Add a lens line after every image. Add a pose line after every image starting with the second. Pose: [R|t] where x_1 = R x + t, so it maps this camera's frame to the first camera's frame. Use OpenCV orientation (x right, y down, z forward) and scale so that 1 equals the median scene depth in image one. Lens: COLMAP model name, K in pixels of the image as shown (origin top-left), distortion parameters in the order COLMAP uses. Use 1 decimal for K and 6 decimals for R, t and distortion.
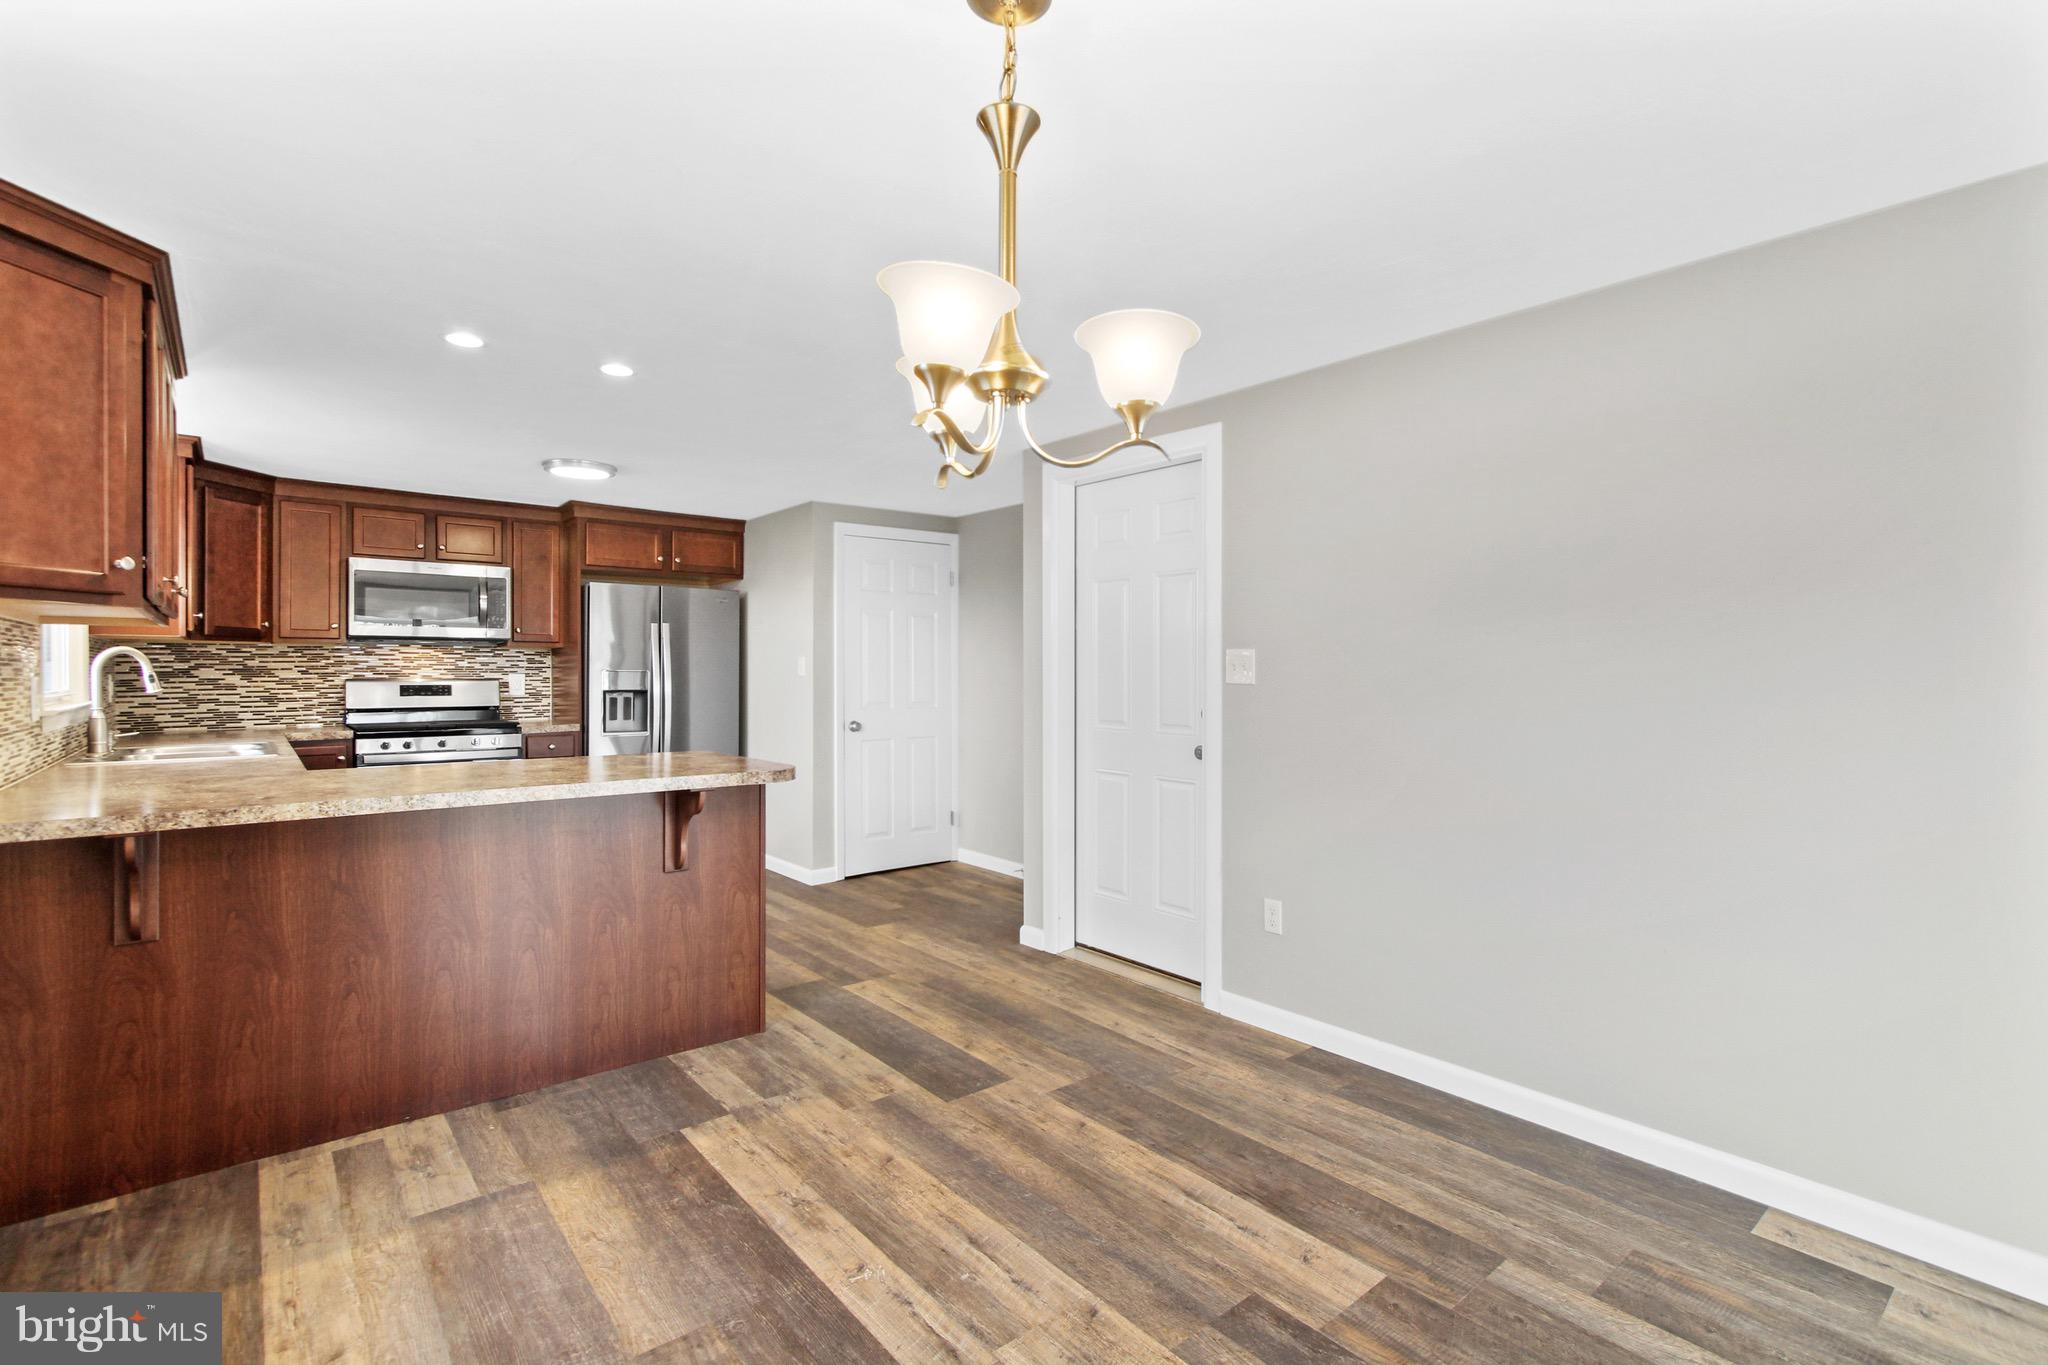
lens RADIAL K [[947.1, 0, 1023.2], [0, 947.1, 674.3], [0, 0, 1]] dist [0.004628, -0.000639]
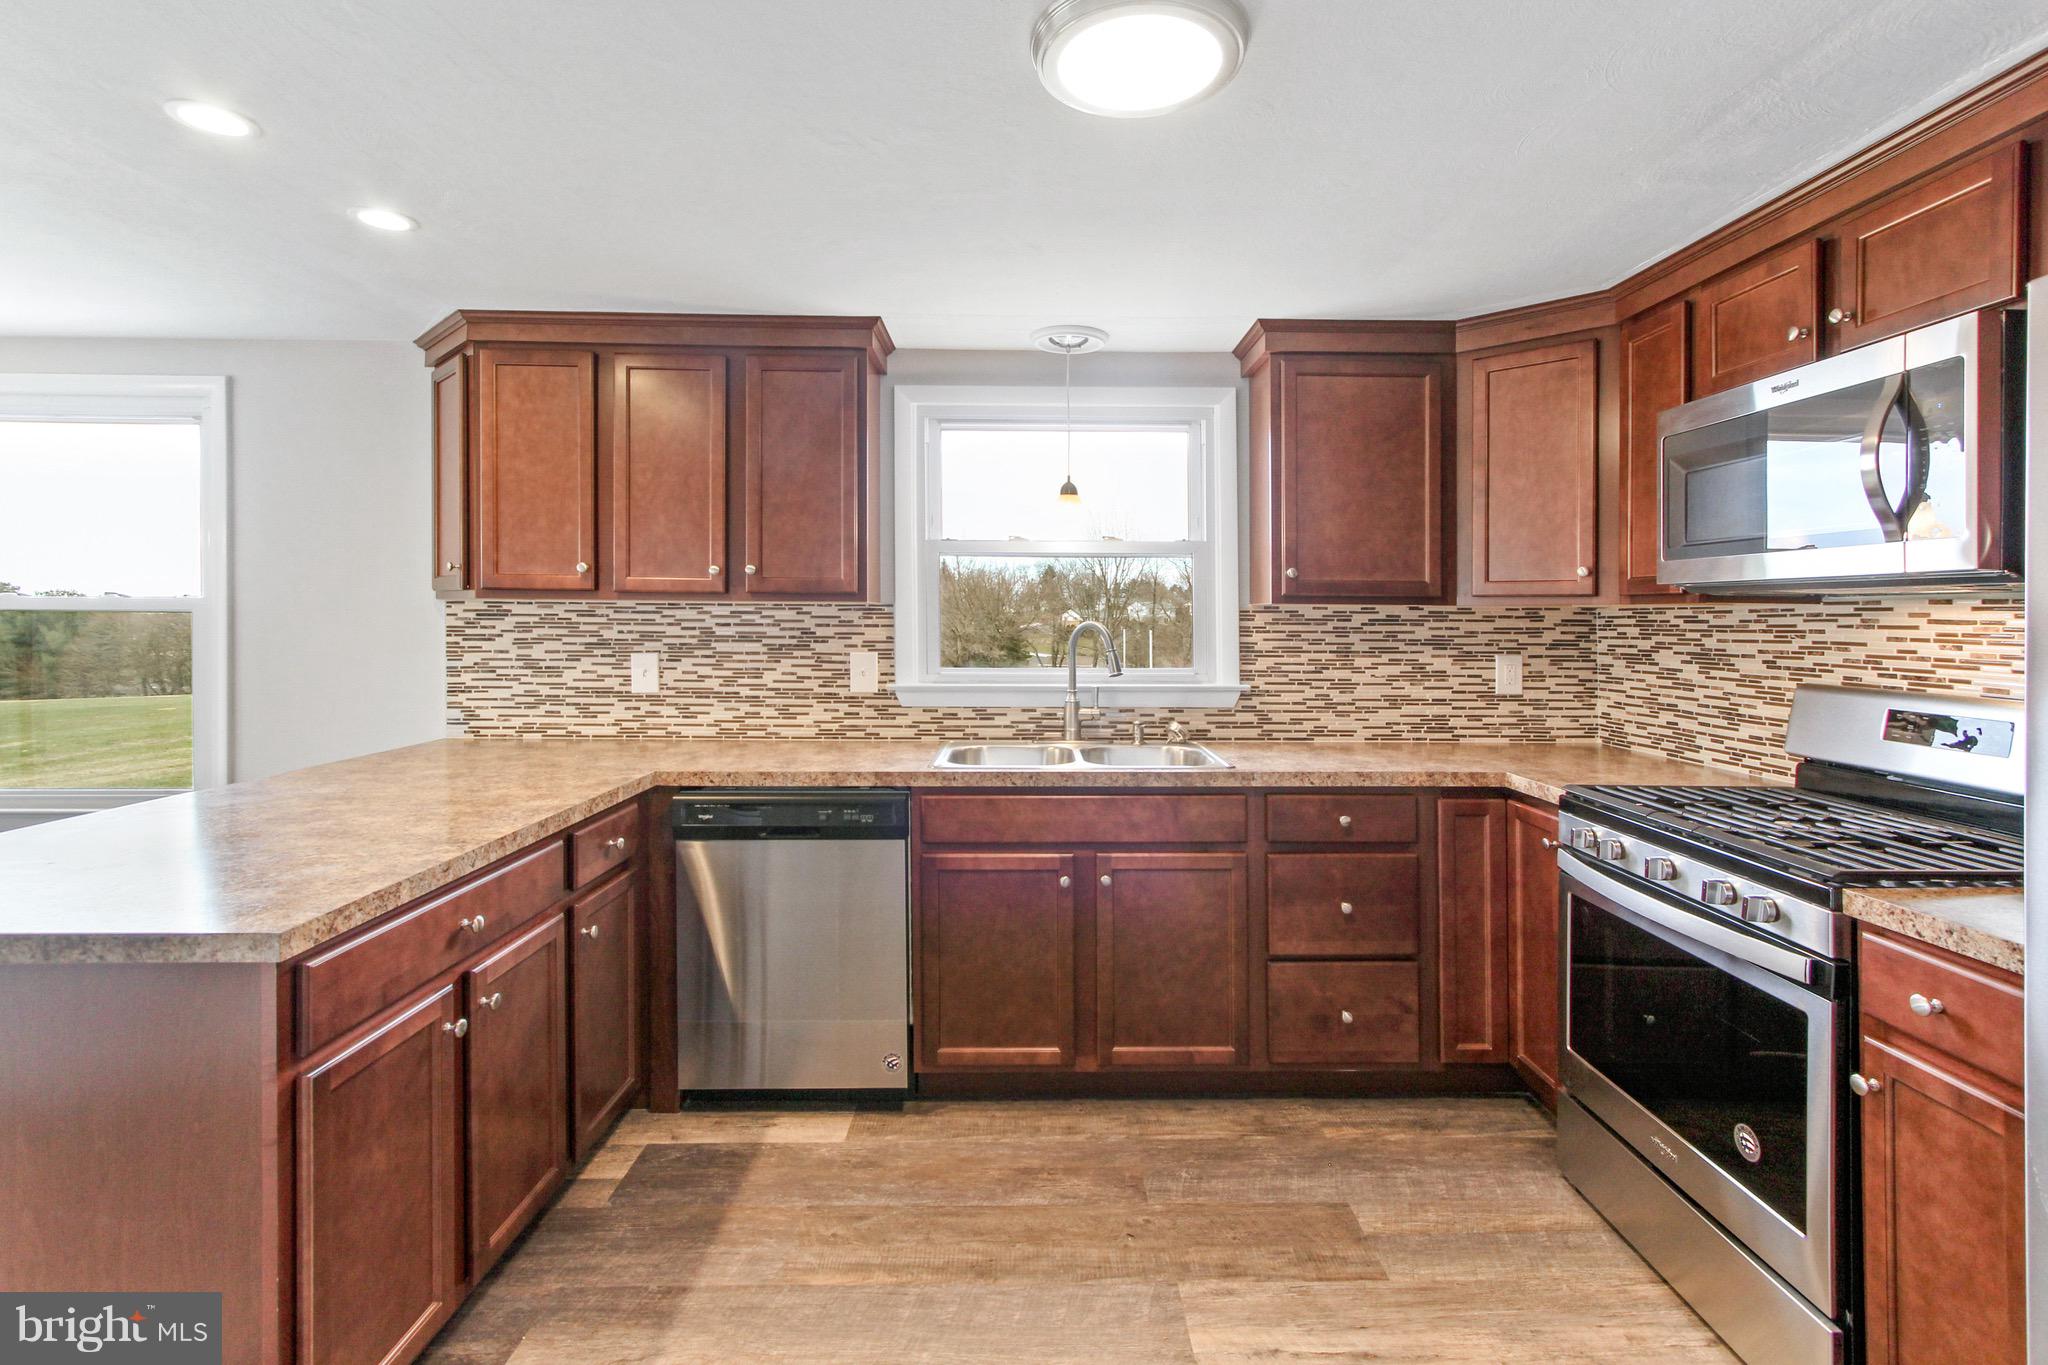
lens RADIAL K [[947.1, 0, 1055.6], [0, 947.1, 624.9], [0, 0, 1]] dist [0.004628, -0.000639]
pose [[-0.613664, 0.004160, -0.789557, -0.173420], [-0.009371, 0.999877, 0.012552, -0.024836], [0.789512, 0.015102, -0.613549, 1.037044]]
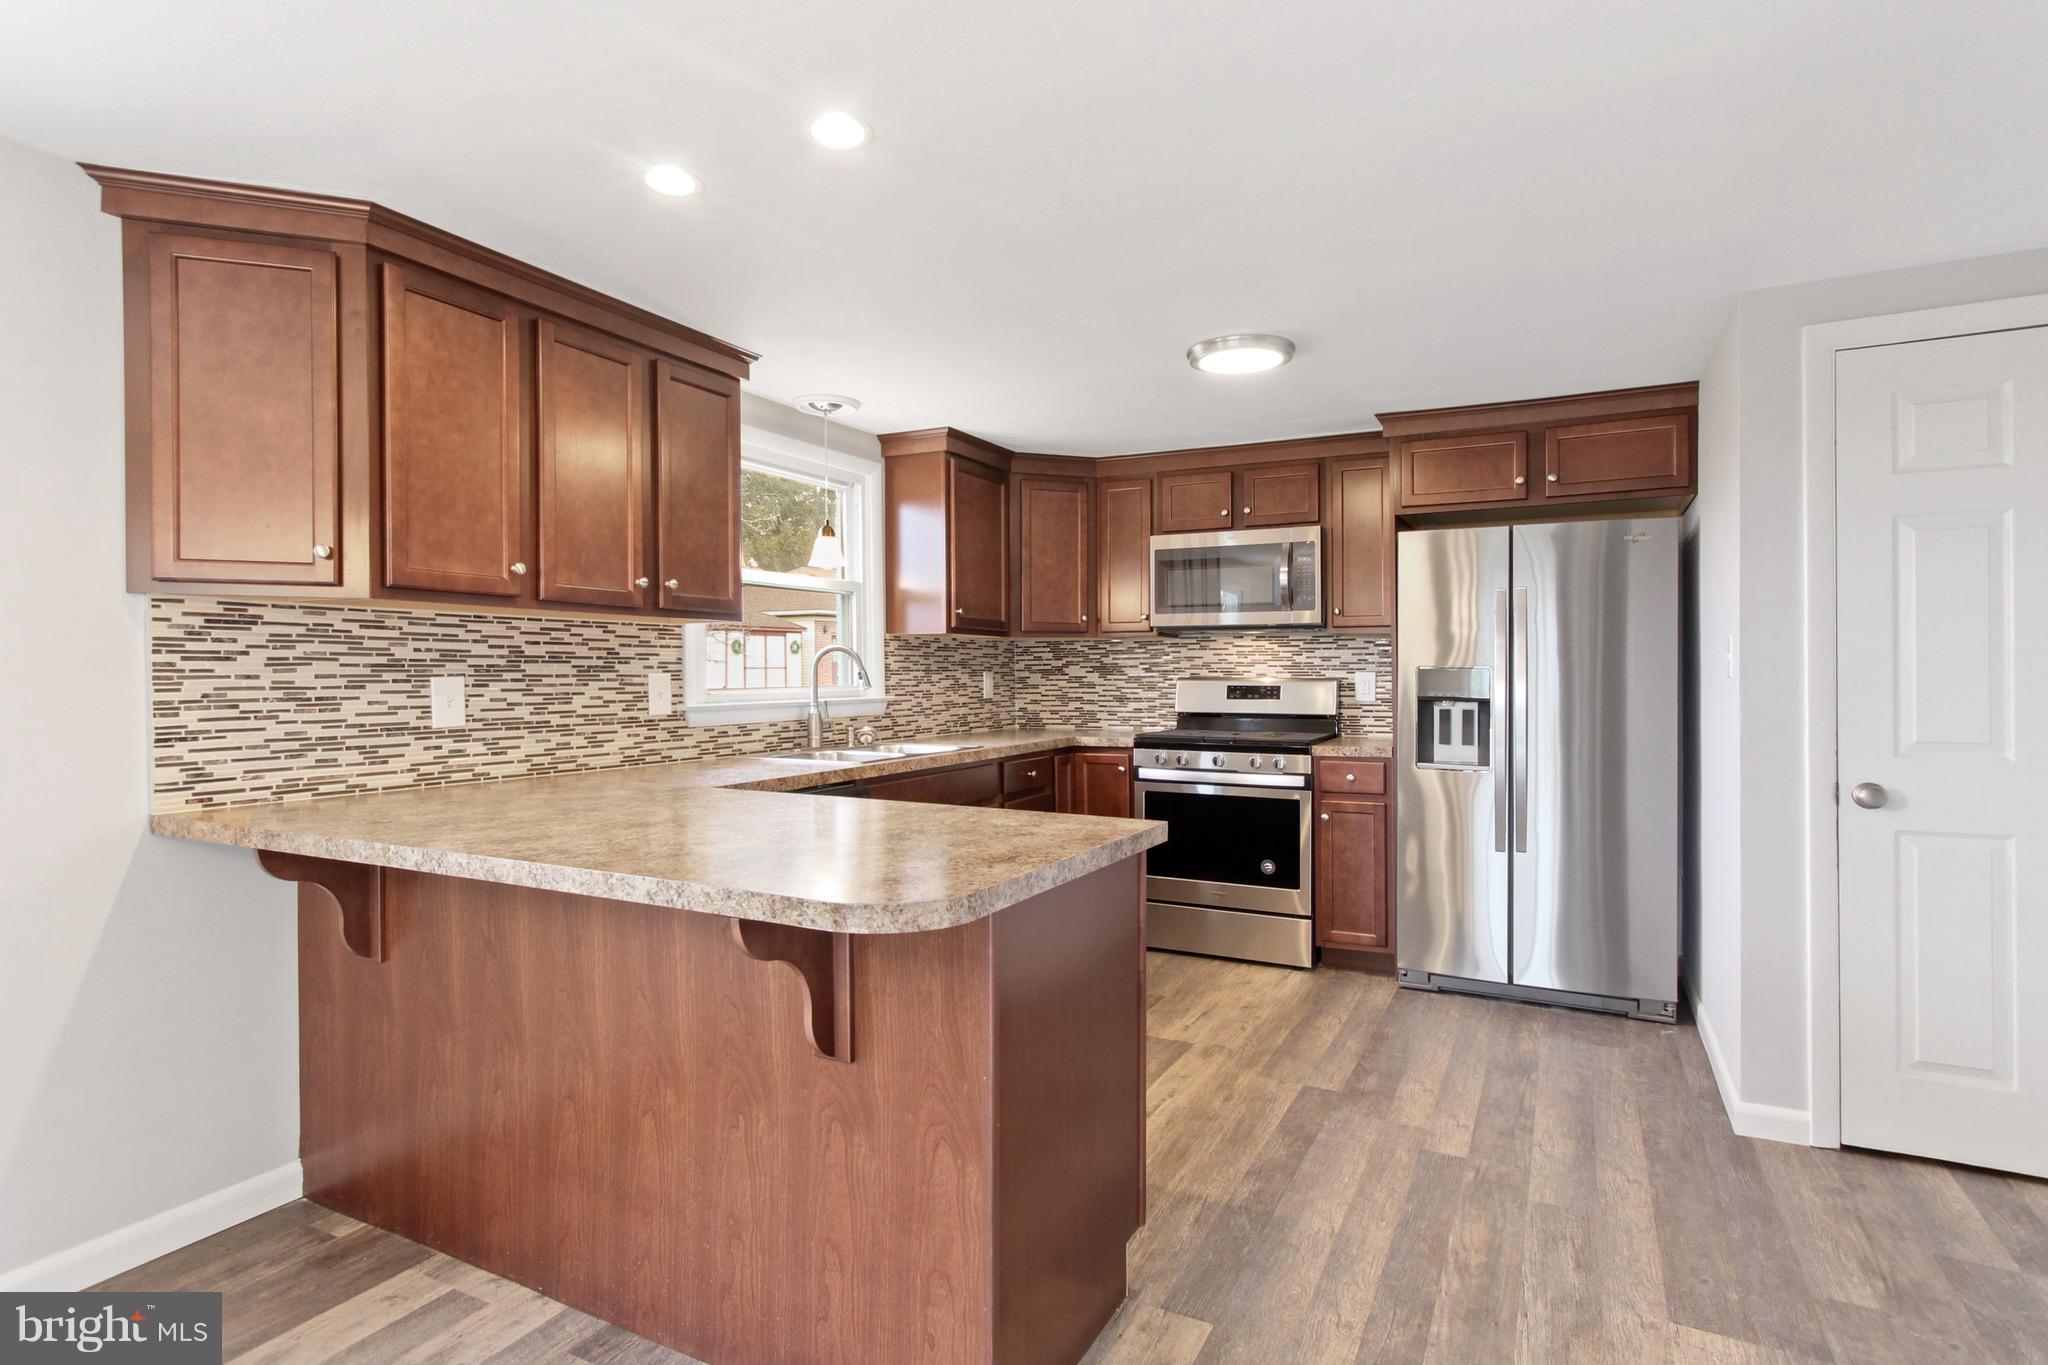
lens RADIAL K [[1035.5, 0, 1029.8], [0, 1035.5, 676.6], [0, 0, 1]] dist [0.005916, 0.002171]
pose [[0.393518, 0.005364, -0.919301, 0.110393], [-0.002587, 0.999985, 0.004728, -0.000136], [0.919313, 0.000518, 0.393526, 0.521525]]
